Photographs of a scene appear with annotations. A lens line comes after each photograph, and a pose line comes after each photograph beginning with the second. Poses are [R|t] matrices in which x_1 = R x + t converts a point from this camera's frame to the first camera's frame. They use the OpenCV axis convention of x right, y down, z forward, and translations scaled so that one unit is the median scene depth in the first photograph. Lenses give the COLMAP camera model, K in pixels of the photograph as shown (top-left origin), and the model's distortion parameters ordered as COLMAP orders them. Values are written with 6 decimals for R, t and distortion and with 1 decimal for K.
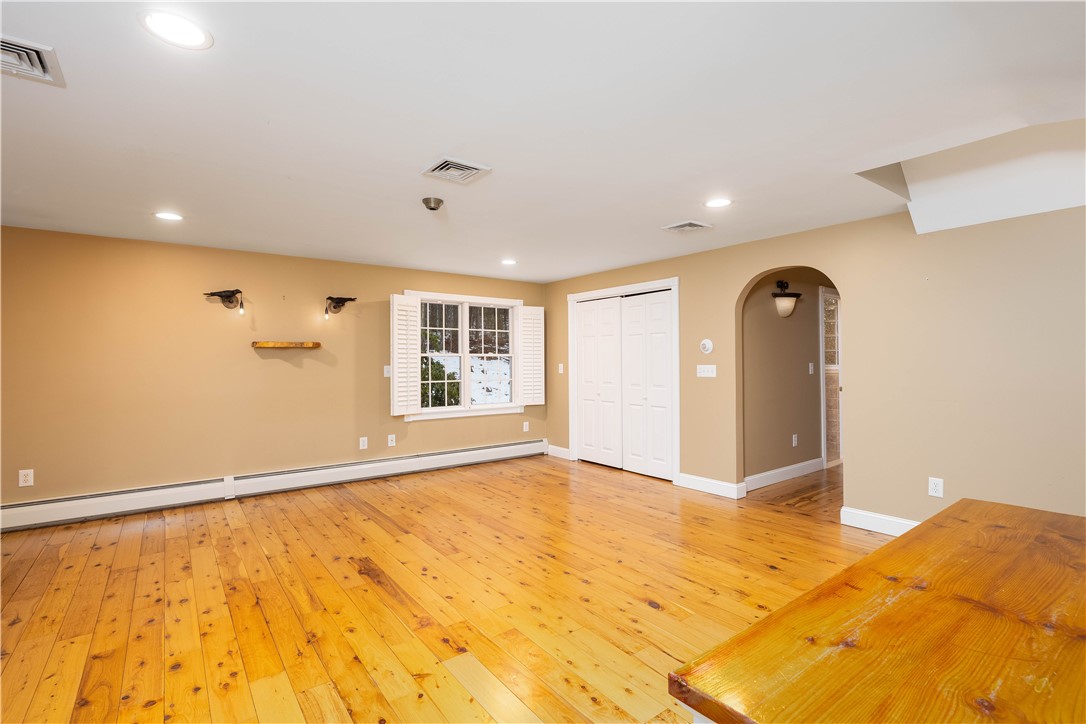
lens RADIAL K [[500.6, 0, 543.0], [0, 500.6, 362.0], [0, 0, 1]] dist [-0.007868, 0.000597]
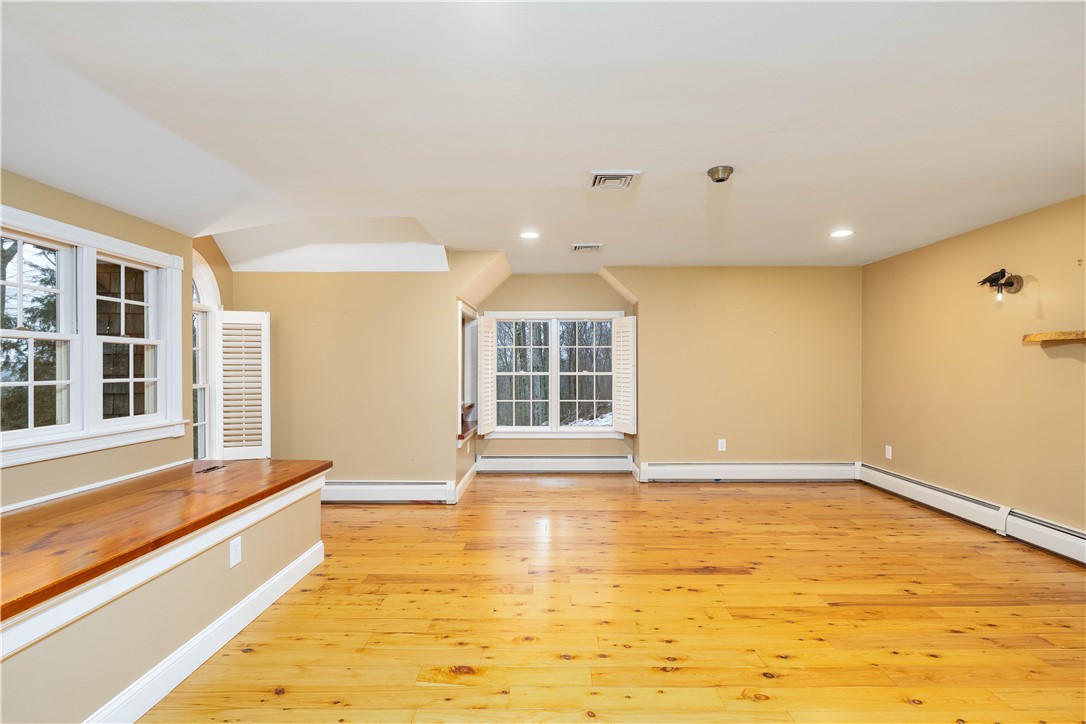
lens RADIAL K [[500.6, 0, 543.0], [0, 500.6, 362.0], [0, 0, 1]] dist [-0.007868, 0.000597]
pose [[-0.613192, 0.002440, -0.789930, 0.613401], [0.004136, 0.999991, -0.000122, -0.005027], [0.789923, -0.003342, -0.613197, 1.257858]]
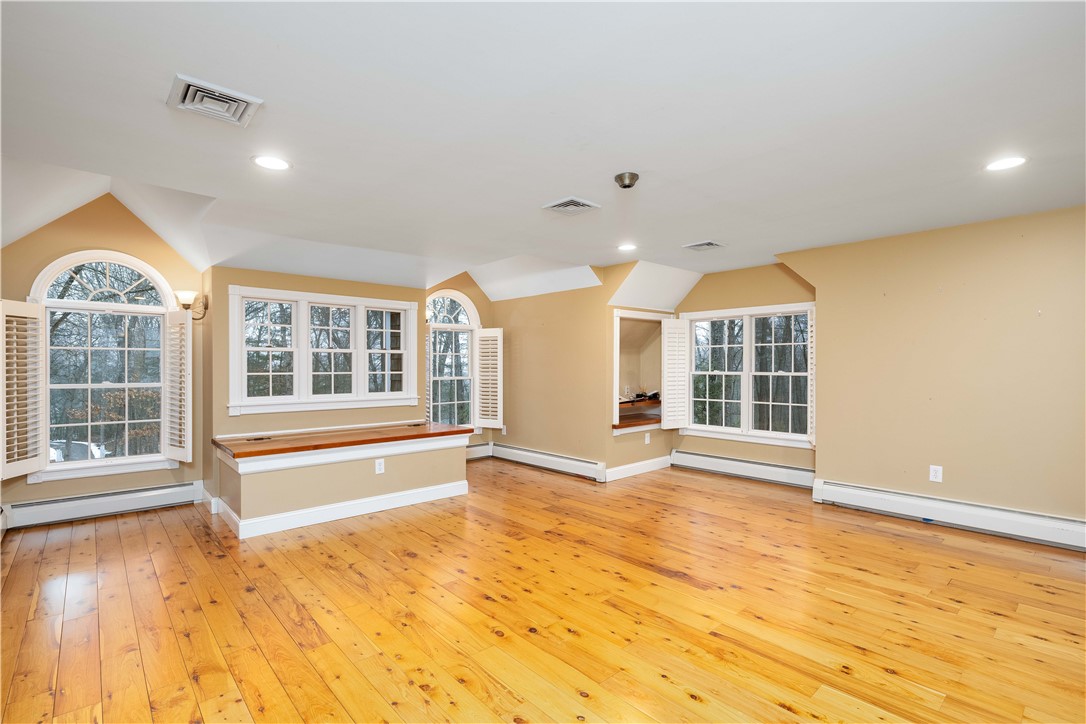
lens RADIAL K [[500.6, 0, 543.0], [0, 500.6, 362.0], [0, 0, 1]] dist [-0.007868, 0.000597]
pose [[-0.996112, 0.007999, -0.087729, -0.000504], [0.008247, 0.999963, -0.002460, -0.003160], [0.087706, -0.003174, -0.996141, 1.825174]]
